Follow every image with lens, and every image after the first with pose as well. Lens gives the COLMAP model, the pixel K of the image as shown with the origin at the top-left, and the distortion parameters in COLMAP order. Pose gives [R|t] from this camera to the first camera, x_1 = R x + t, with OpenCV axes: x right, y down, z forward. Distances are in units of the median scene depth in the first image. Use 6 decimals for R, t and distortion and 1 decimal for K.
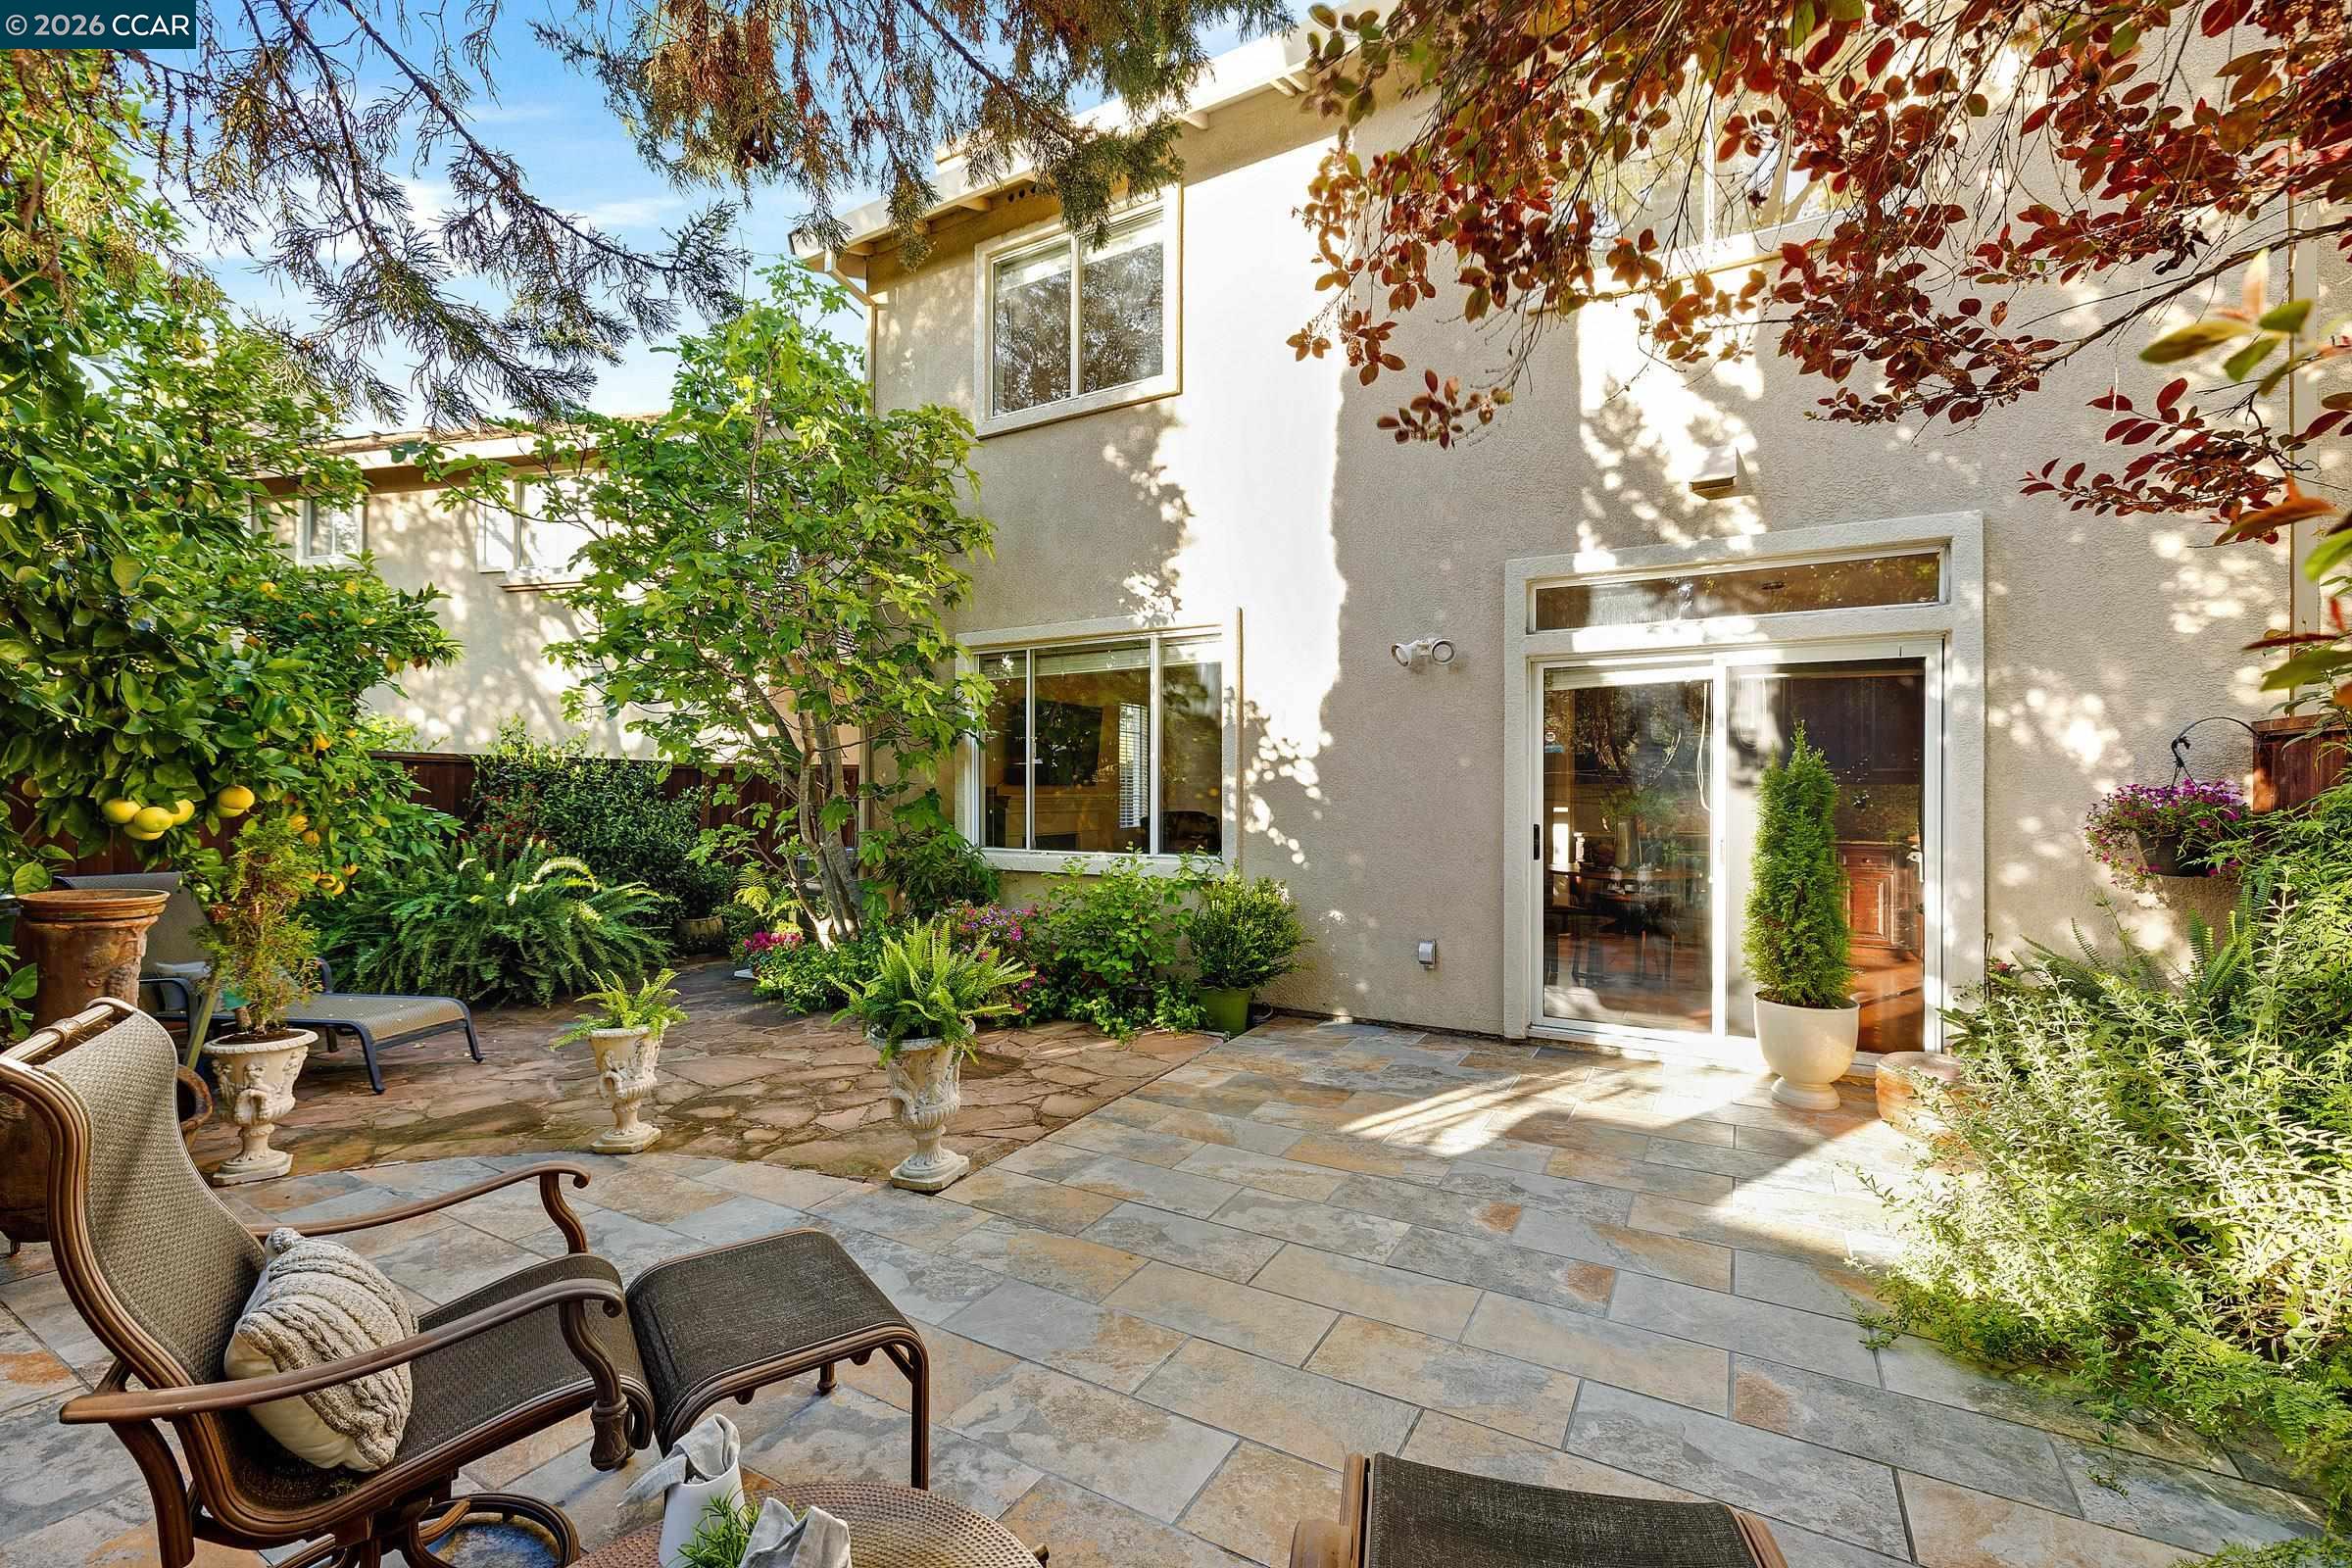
lens RADIAL K [[984.0, 0, 1174.2], [0, 984.0, 773.7], [0, 0, 1]] dist [-0.001239, 0.000369]
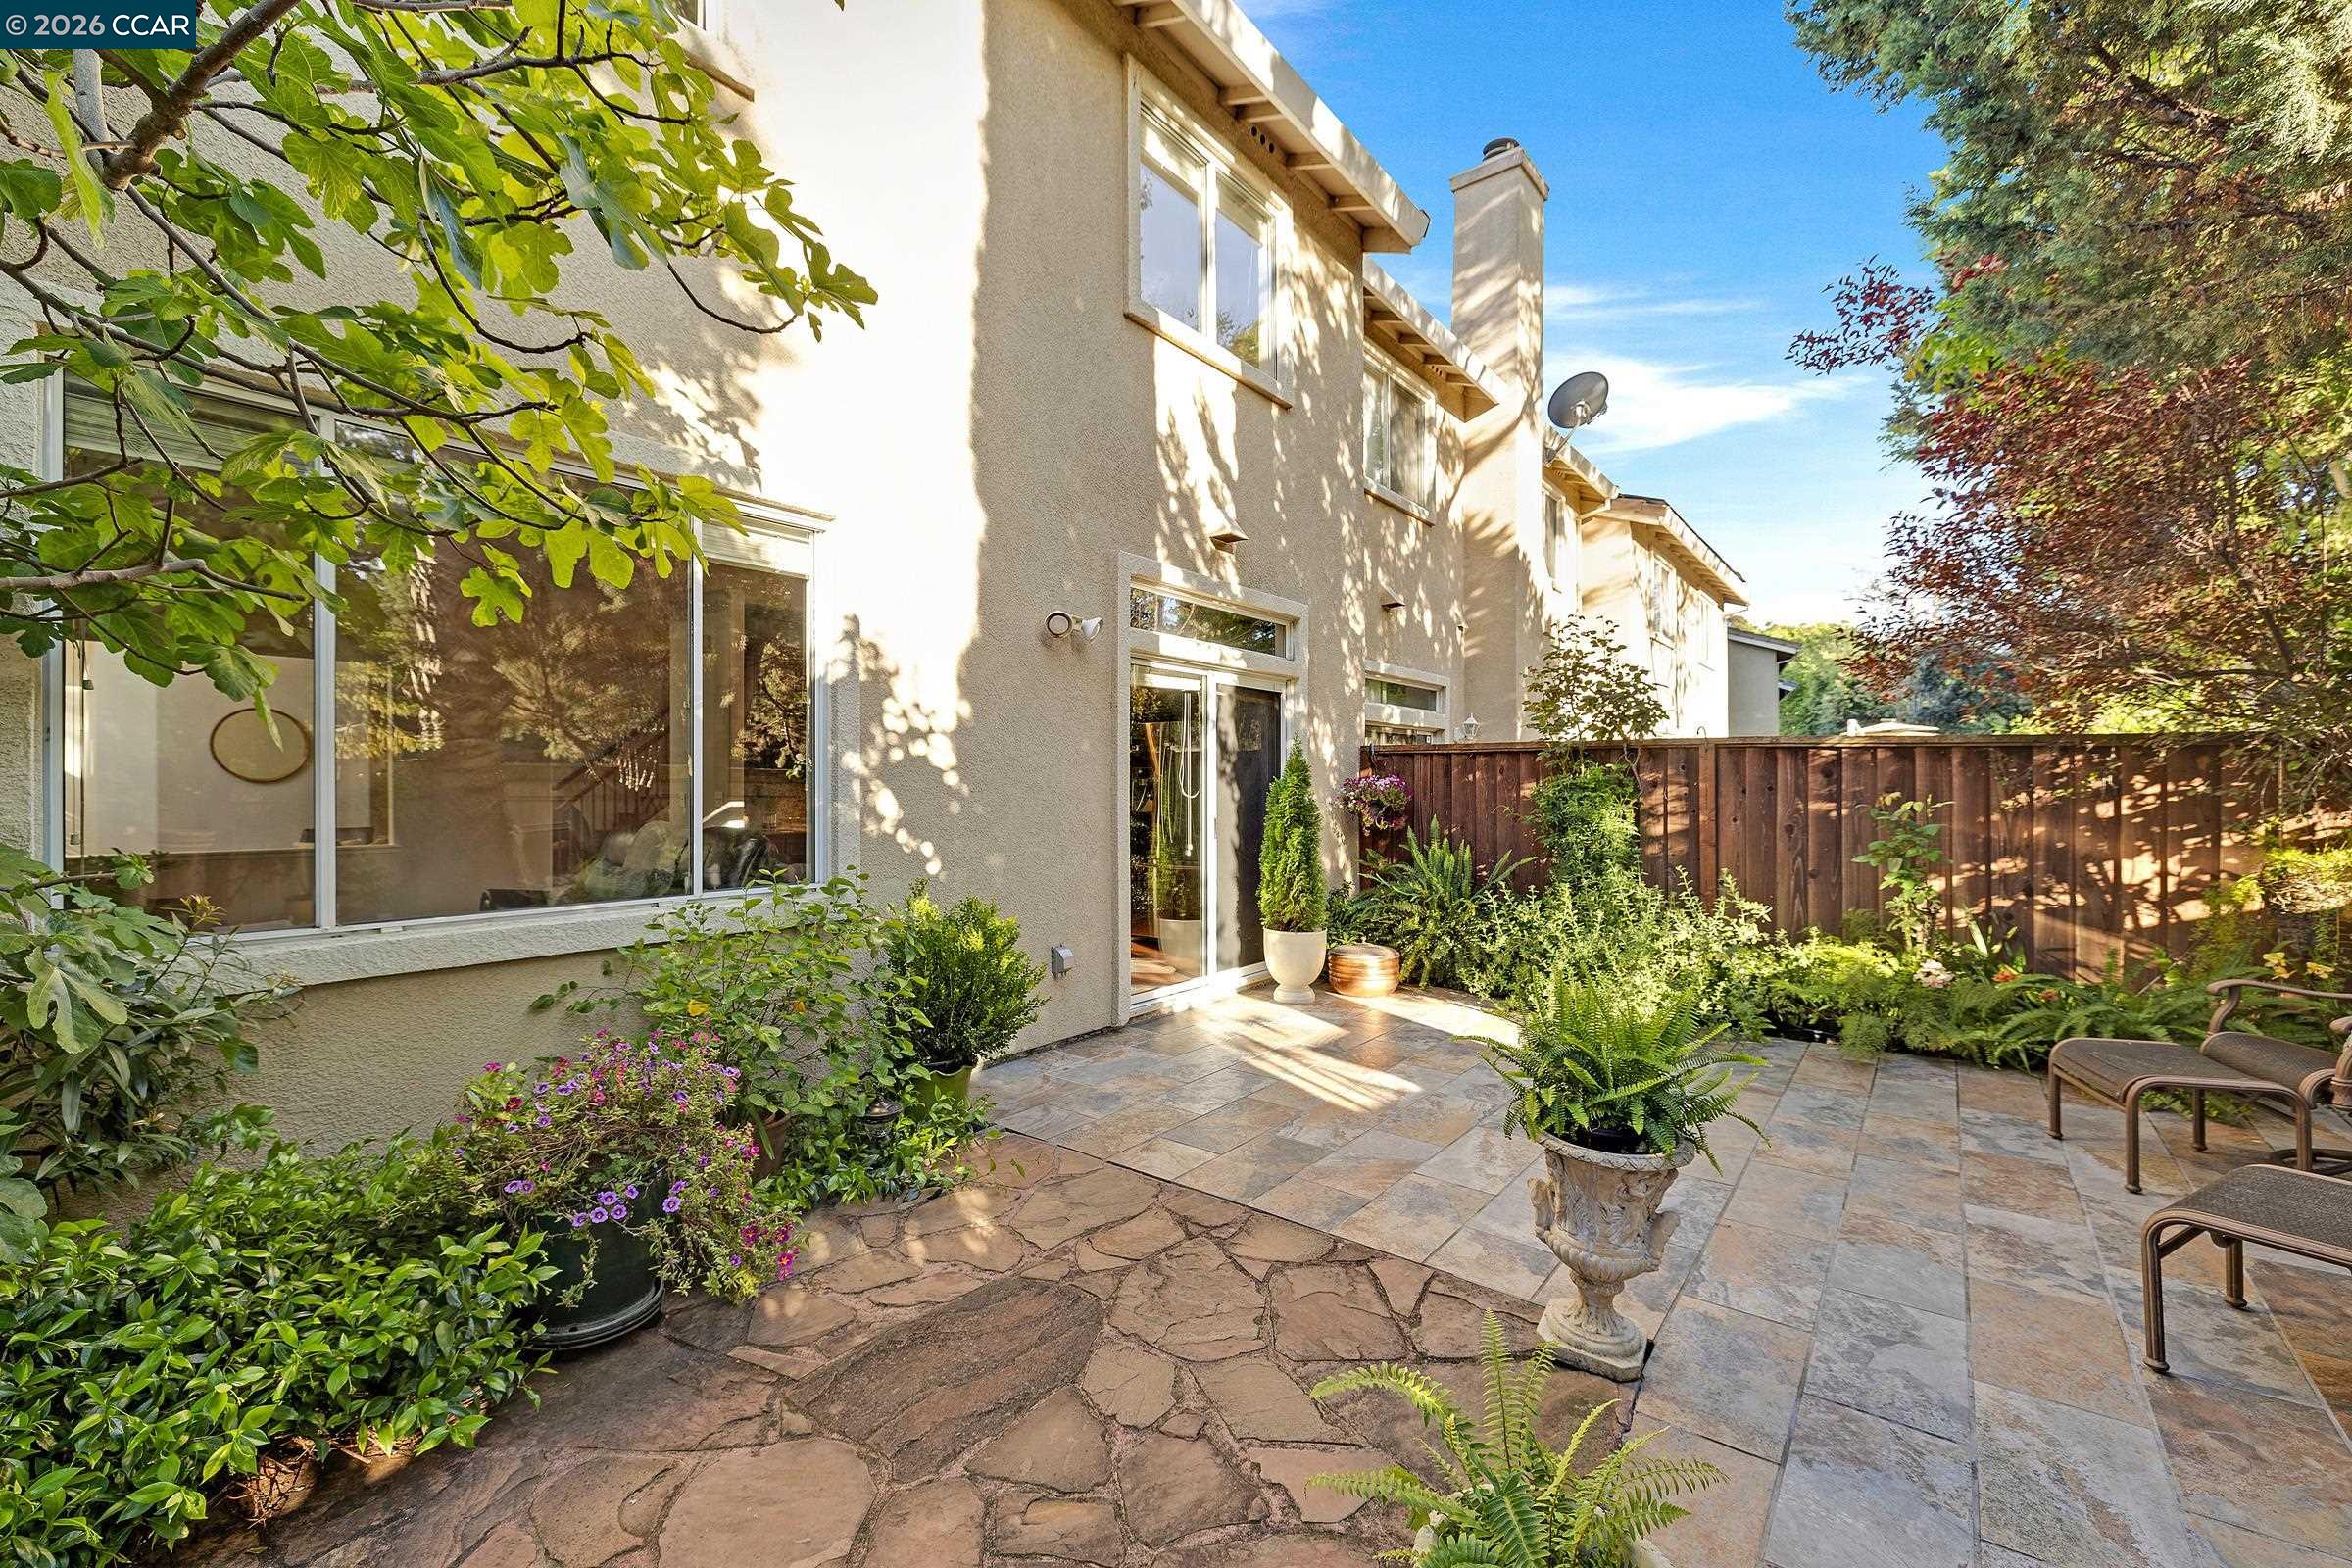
lens RADIAL K [[984.0, 0, 1176.4], [0, 984.0, 763.9], [0, 0, 1]] dist [-0.001239, 0.000369]
pose [[0.136566, 0.020626, 0.990416, -0.688359], [-0.014837, 0.999714, -0.018774, 0.022595], [-0.990520, -0.012131, 0.136833, 0.859129]]
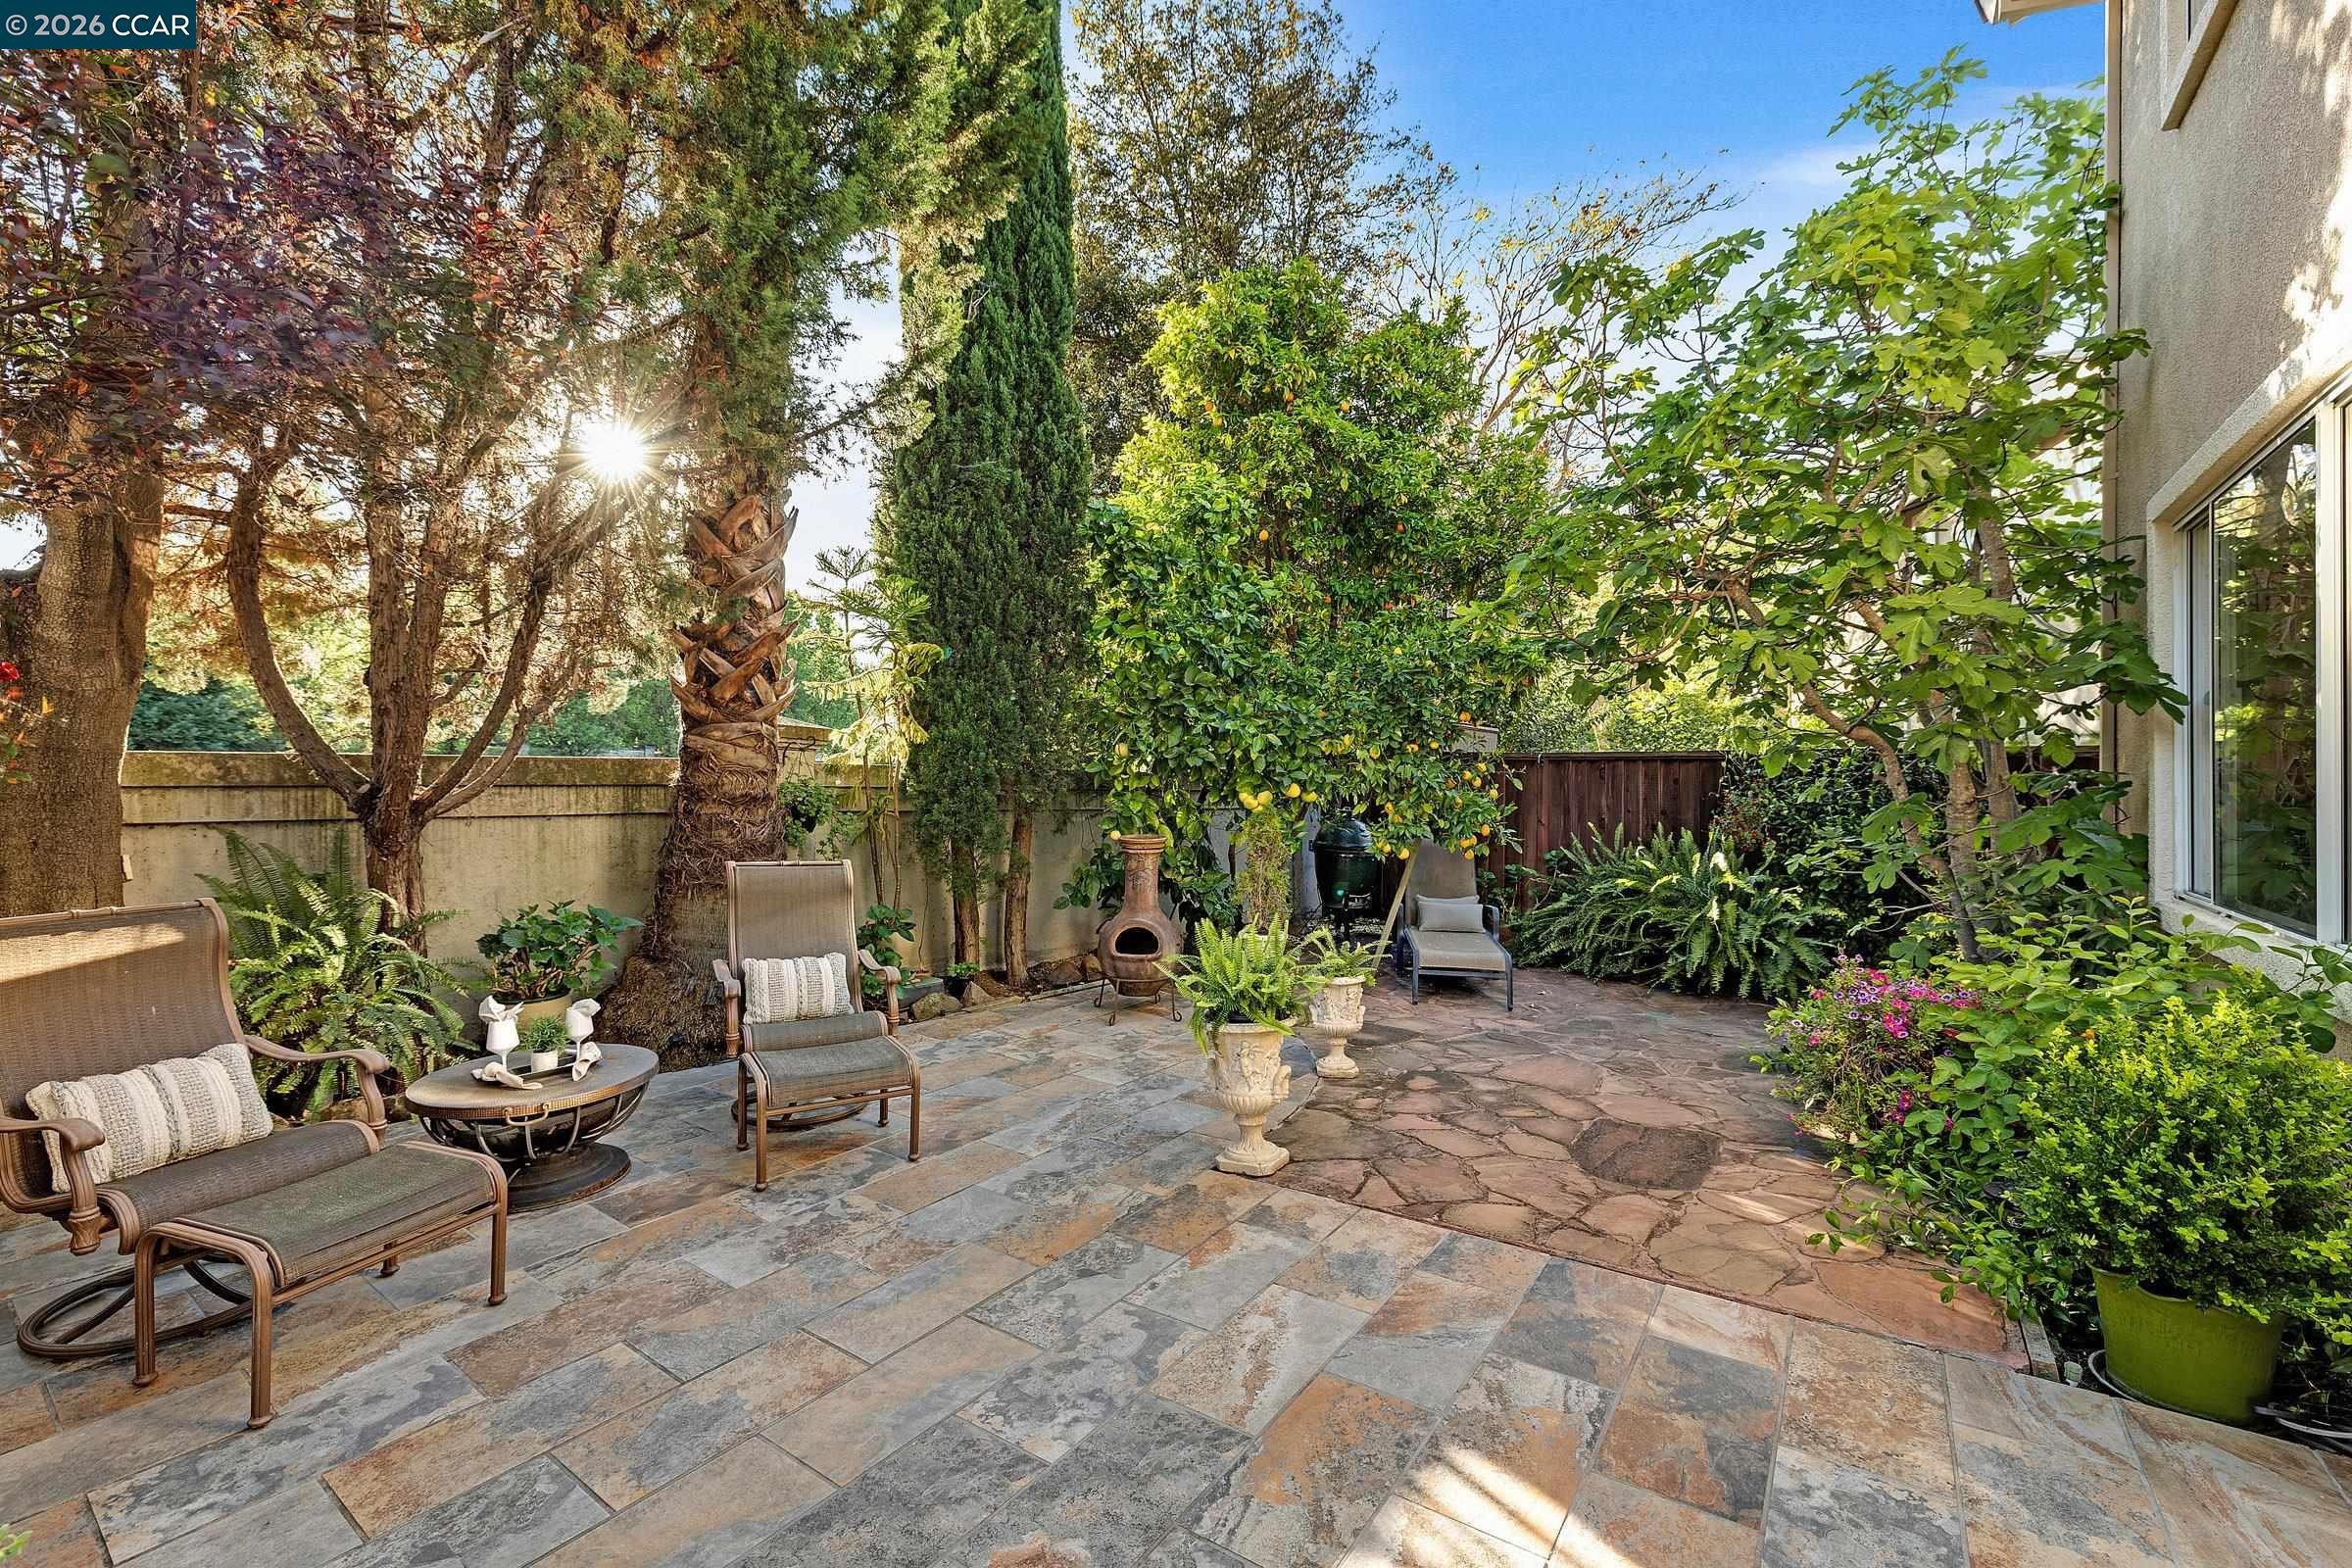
lens RADIAL K [[984.0, 0, 1164.6], [0, 984.0, 782.9], [0, 0, 1]] dist [-0.001239, 0.000369]
pose [[-0.102232, -0.002898, -0.994756, 0.560073], [0.020305, 0.999781, -0.004999, 0.012261], [0.994553, -0.020710, -0.102151, 0.735629]]
